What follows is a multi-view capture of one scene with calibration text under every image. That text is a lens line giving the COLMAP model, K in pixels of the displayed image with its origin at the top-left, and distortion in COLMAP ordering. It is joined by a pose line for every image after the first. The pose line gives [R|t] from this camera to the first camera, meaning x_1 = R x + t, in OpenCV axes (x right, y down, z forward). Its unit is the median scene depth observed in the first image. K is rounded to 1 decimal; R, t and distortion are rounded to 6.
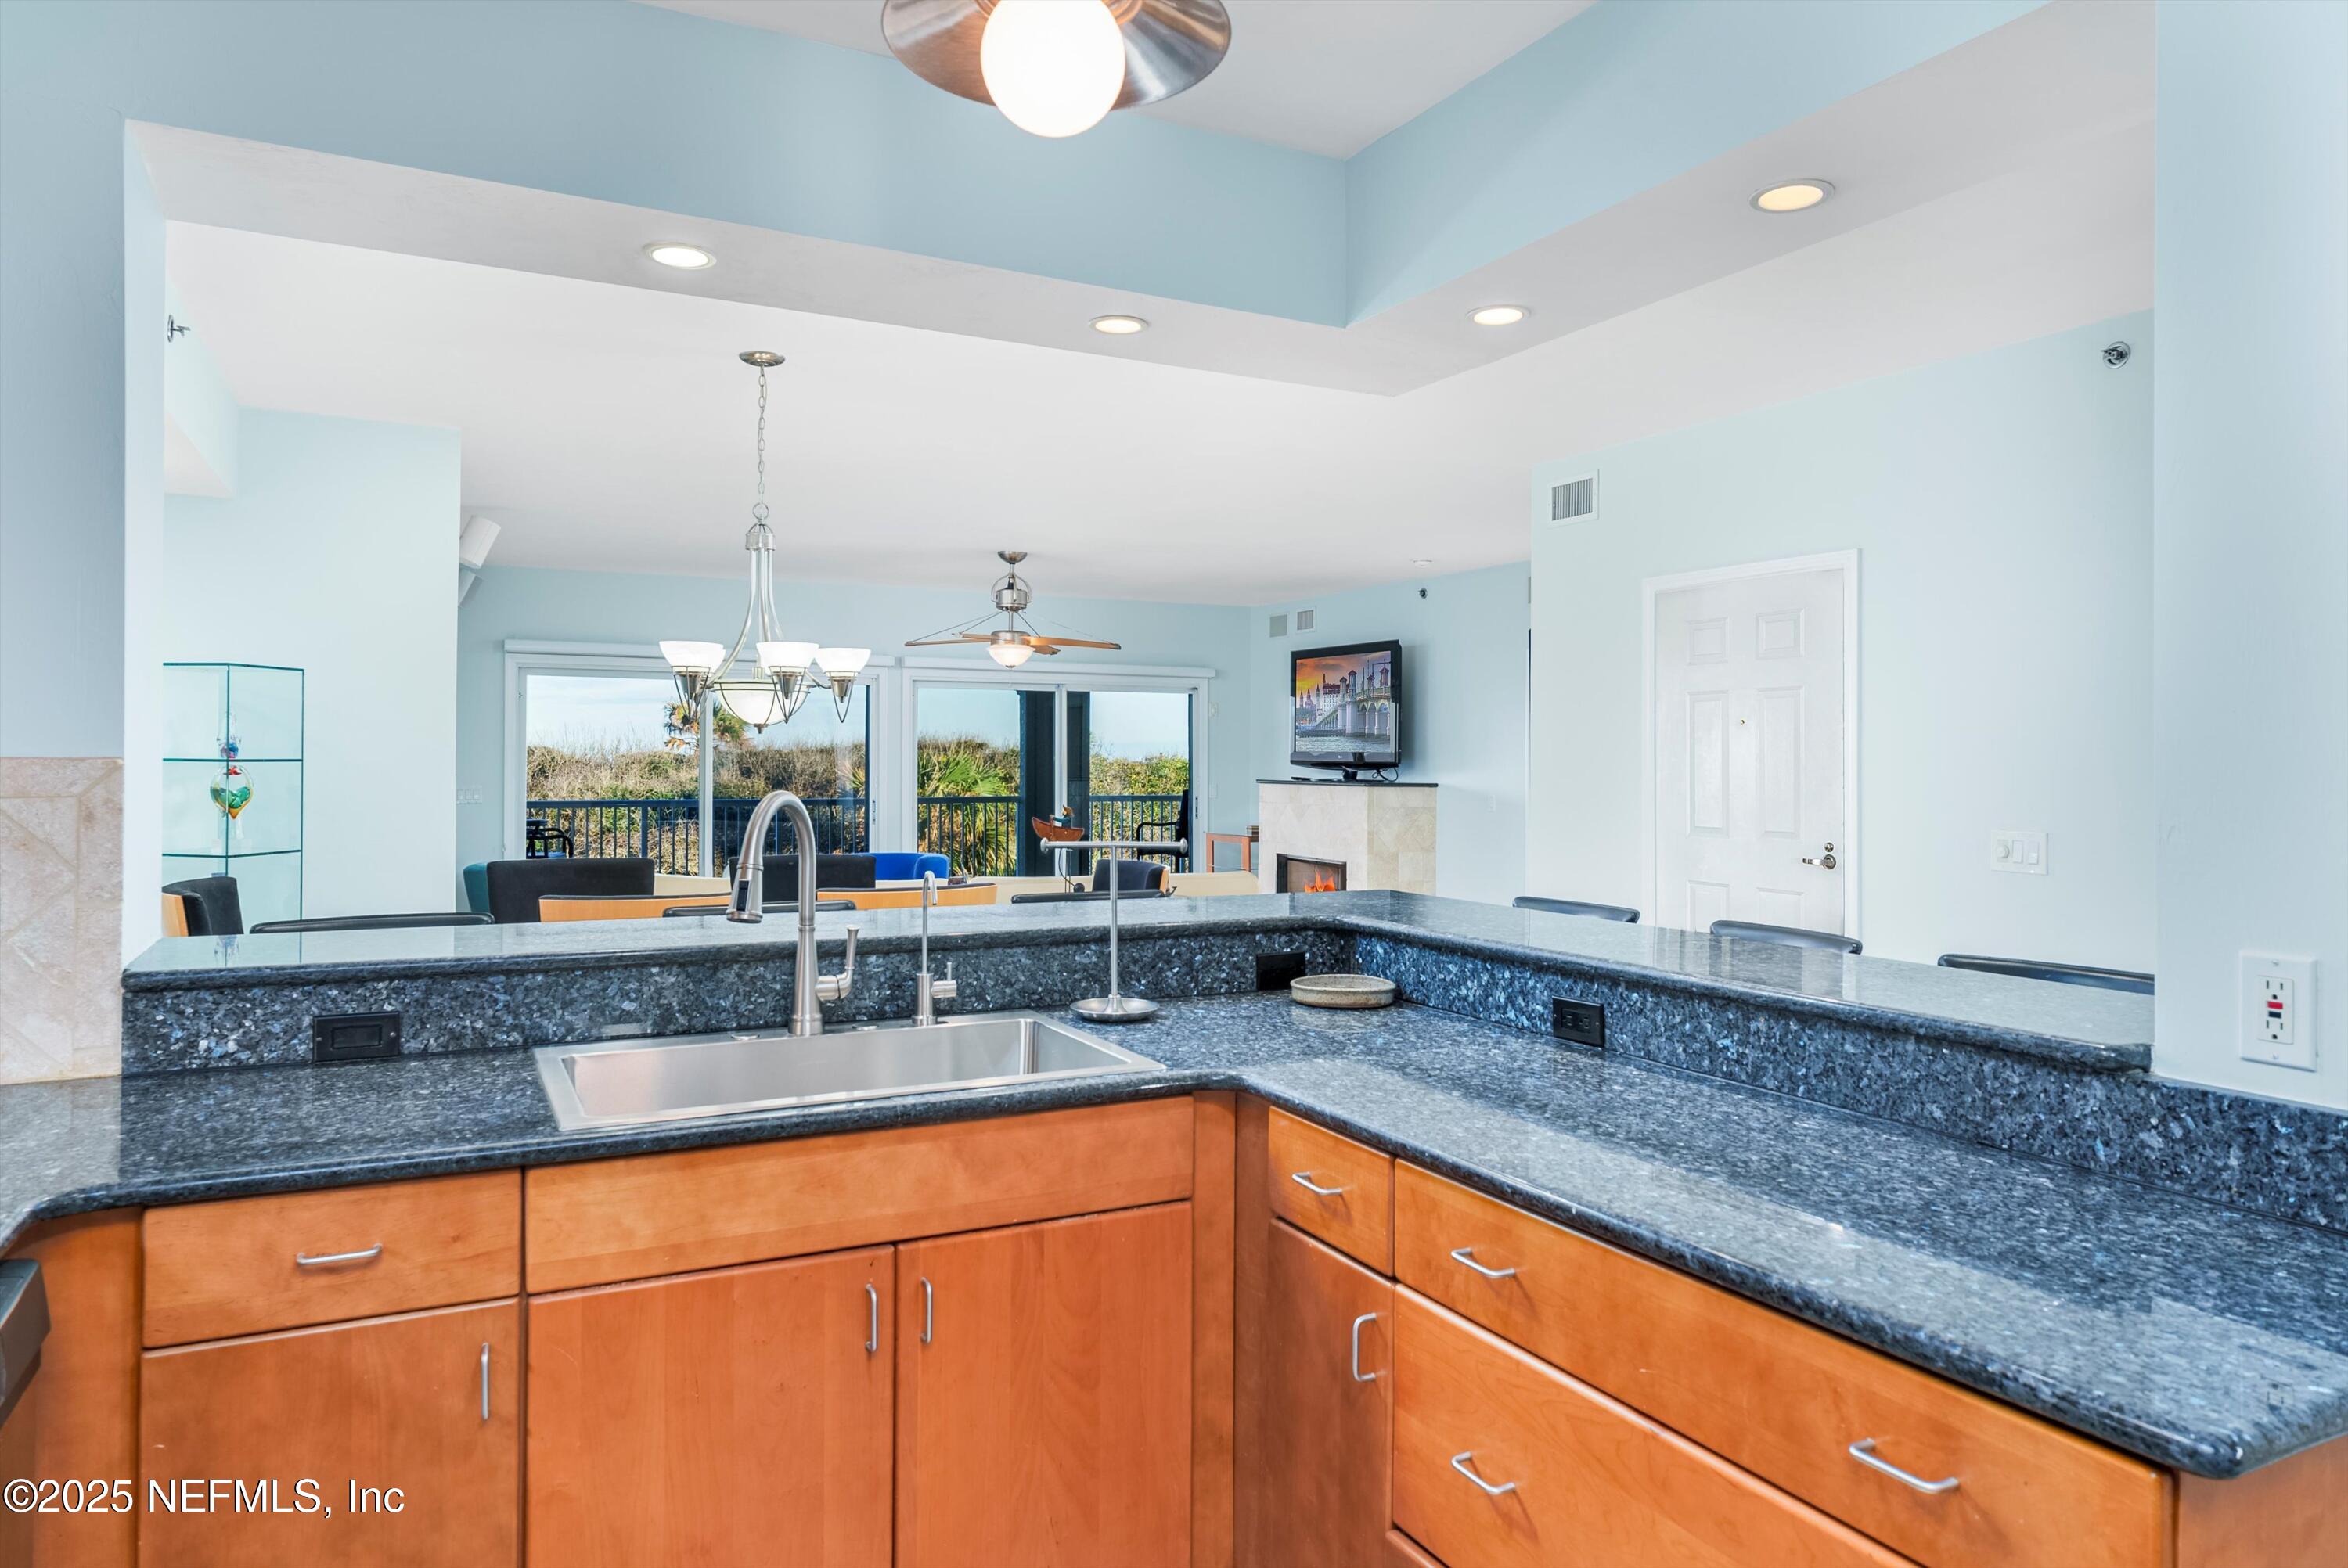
lens RADIAL K [[1472.0, 0, 1168.3], [0, 1472.0, 771.3], [0, 0, 1]] dist [-0.000110, -0.000075]
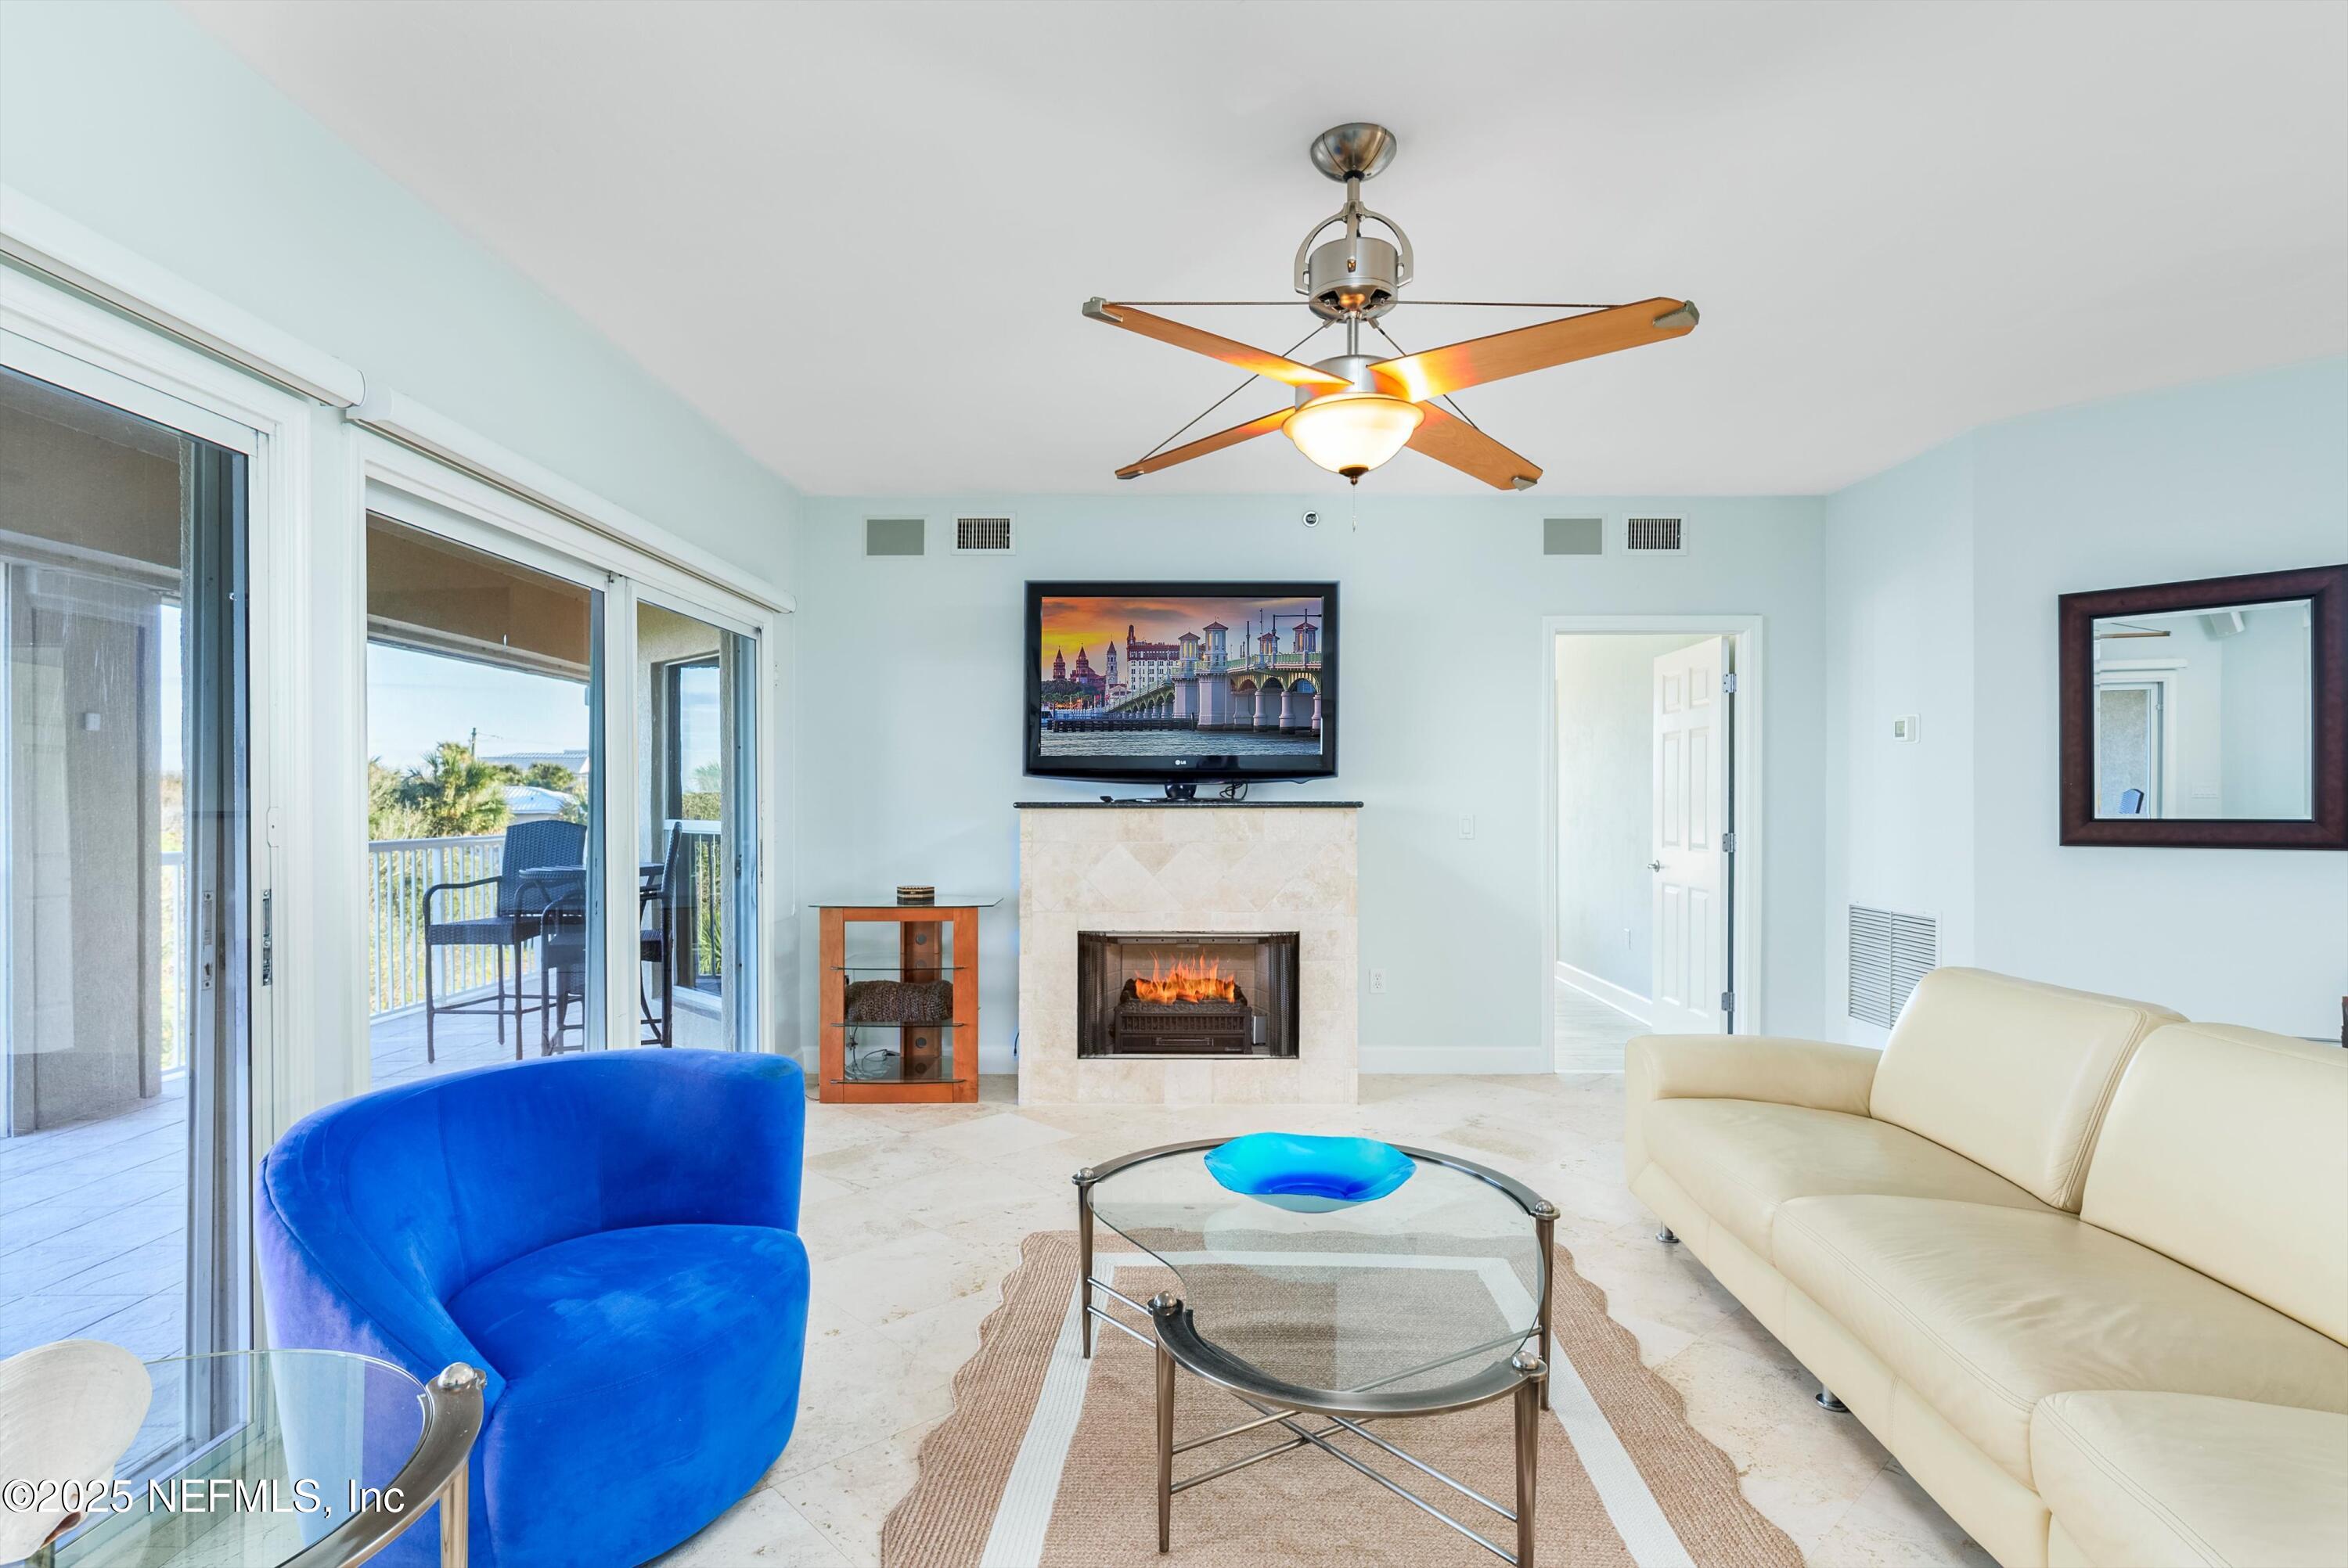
lens RADIAL K [[1154.6, 0, 1176.7], [0, 1154.6, 819.0], [0, 0, 1]] dist [-0.004257, -0.002806]
pose [[0.488080, -0.023478, 0.872483, -0.303408], [0.015502, 0.999714, 0.018230, 0.004674], [-0.872661, 0.004628, 0.488304, 0.761024]]
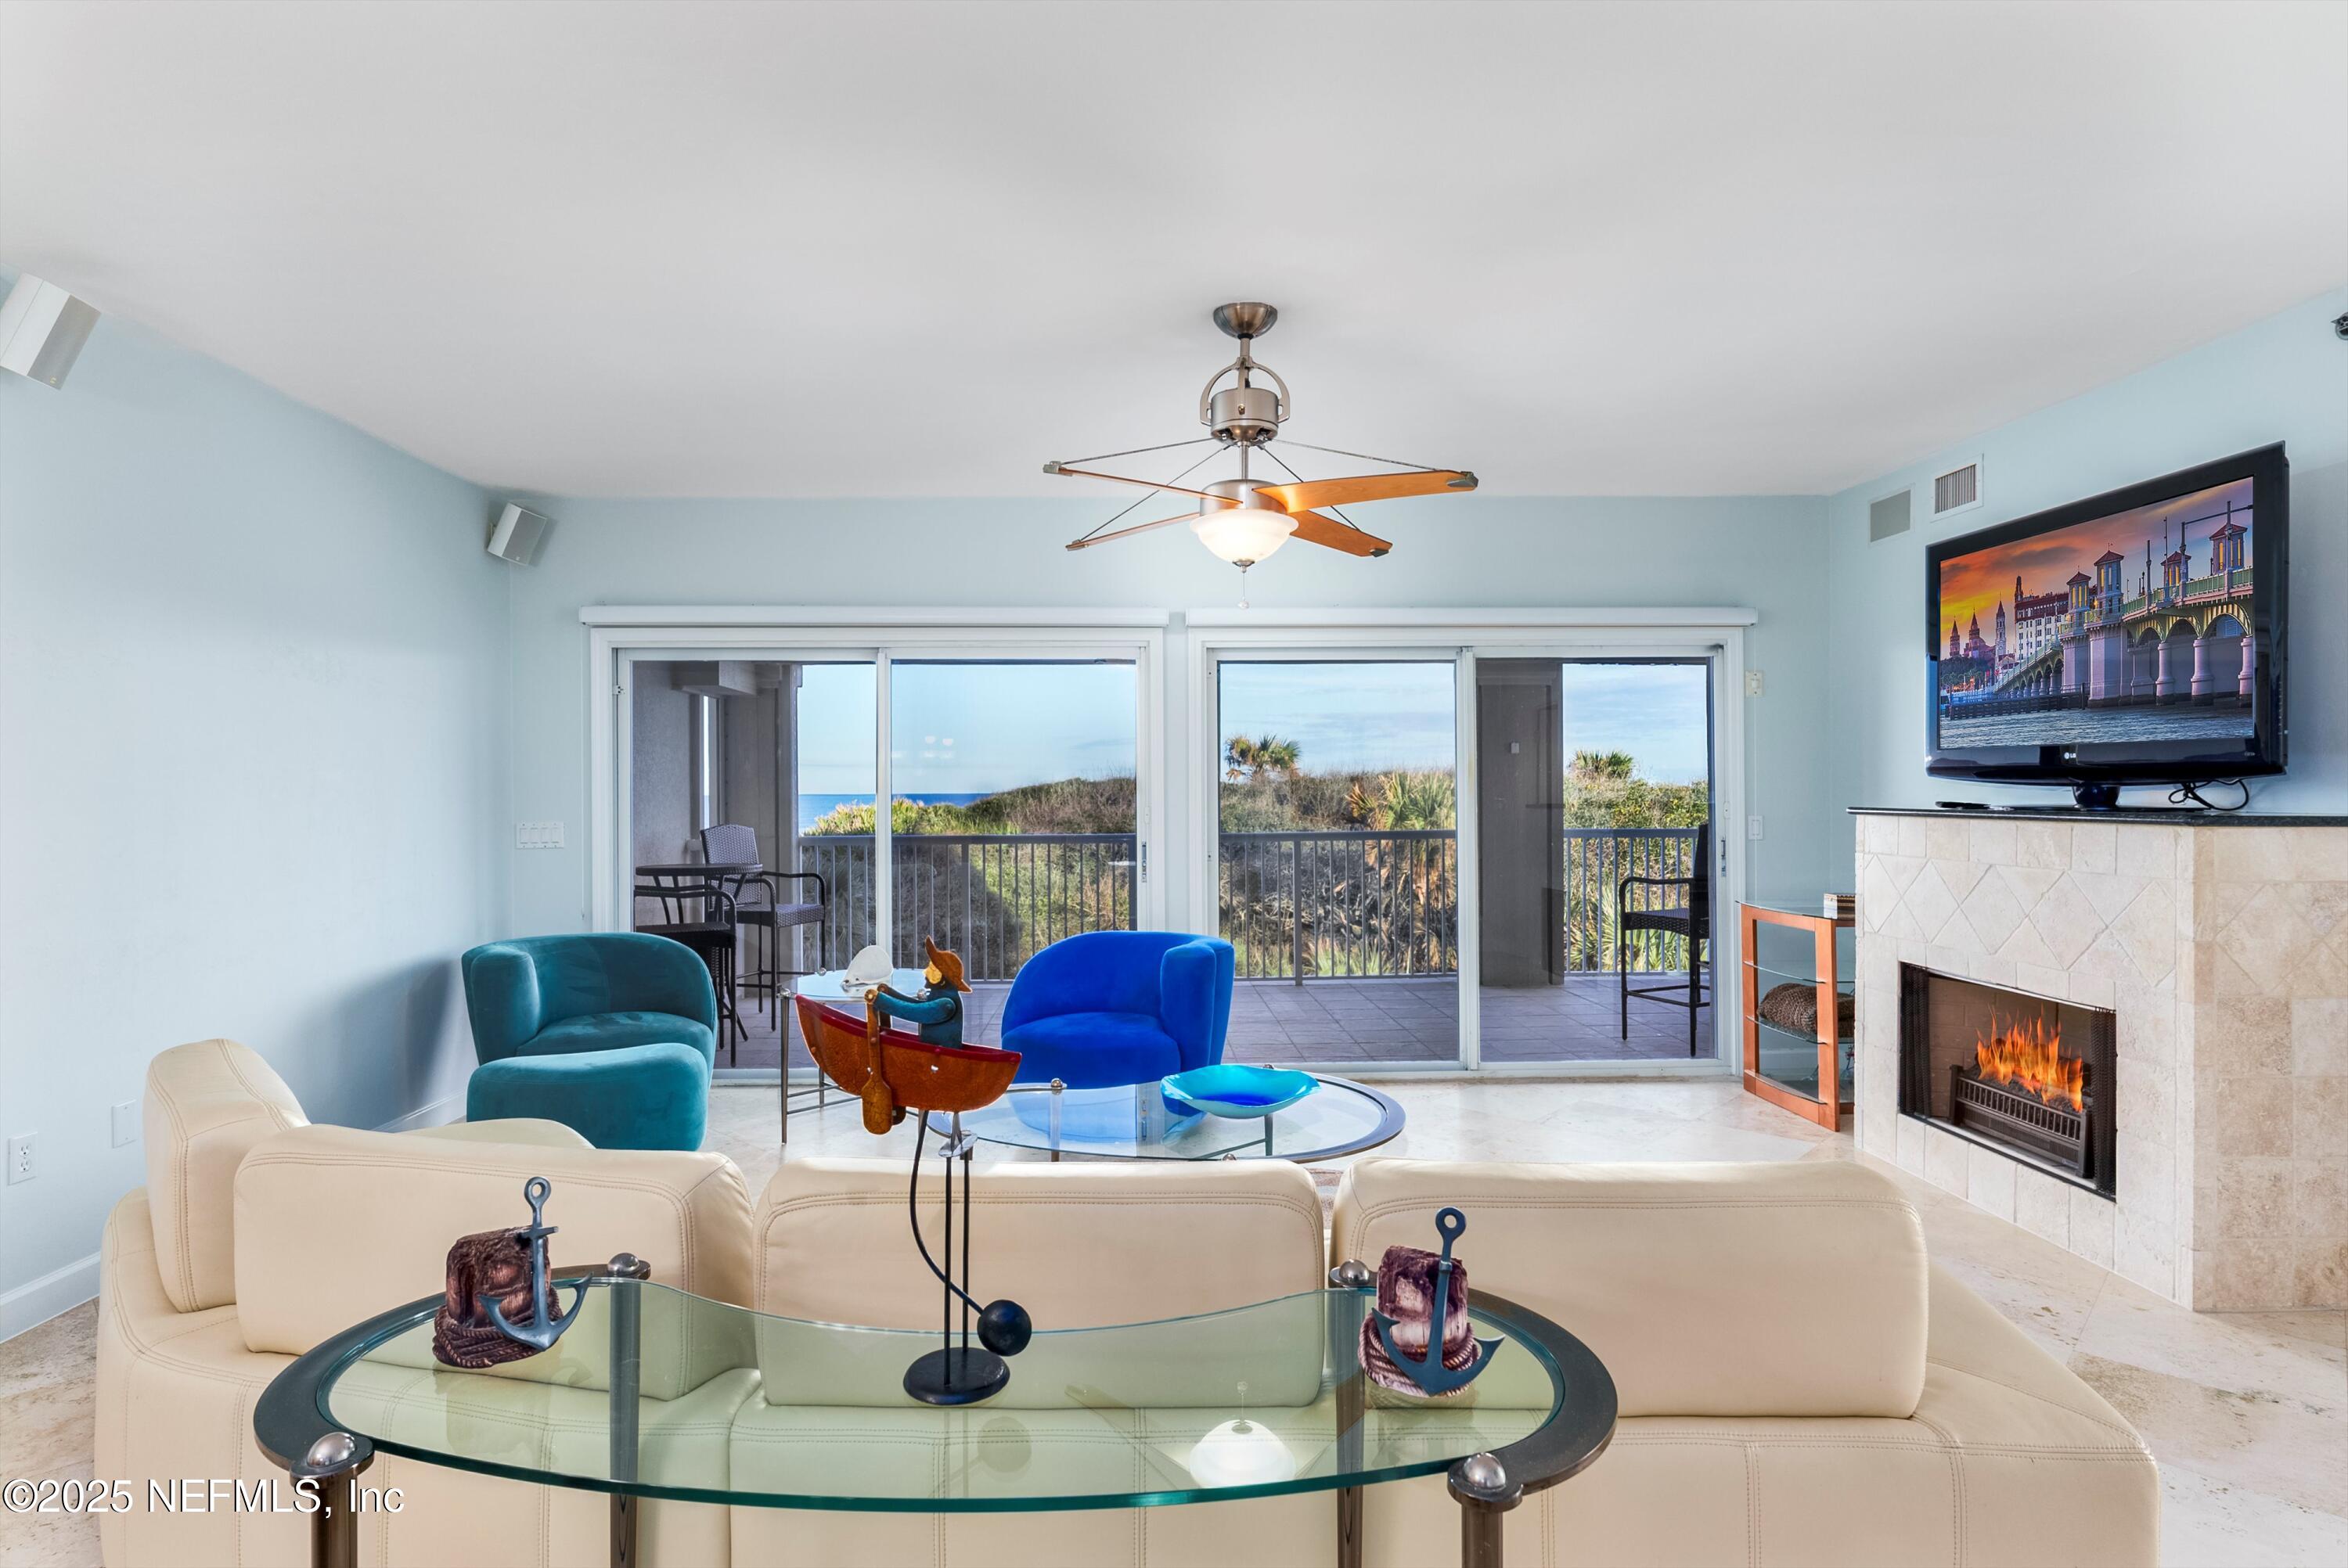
lens RADIAL K [[1154.6, 0, 1167.6], [0, 1154.6, 781.7], [0, 0, 1]] dist [-0.004257, -0.002806]
pose [[0.899875, -0.012188, -0.435978, 0.022726], [0.005881, 0.999858, -0.015813, 0.002023], [0.436109, 0.011666, 0.899818, 0.566642]]
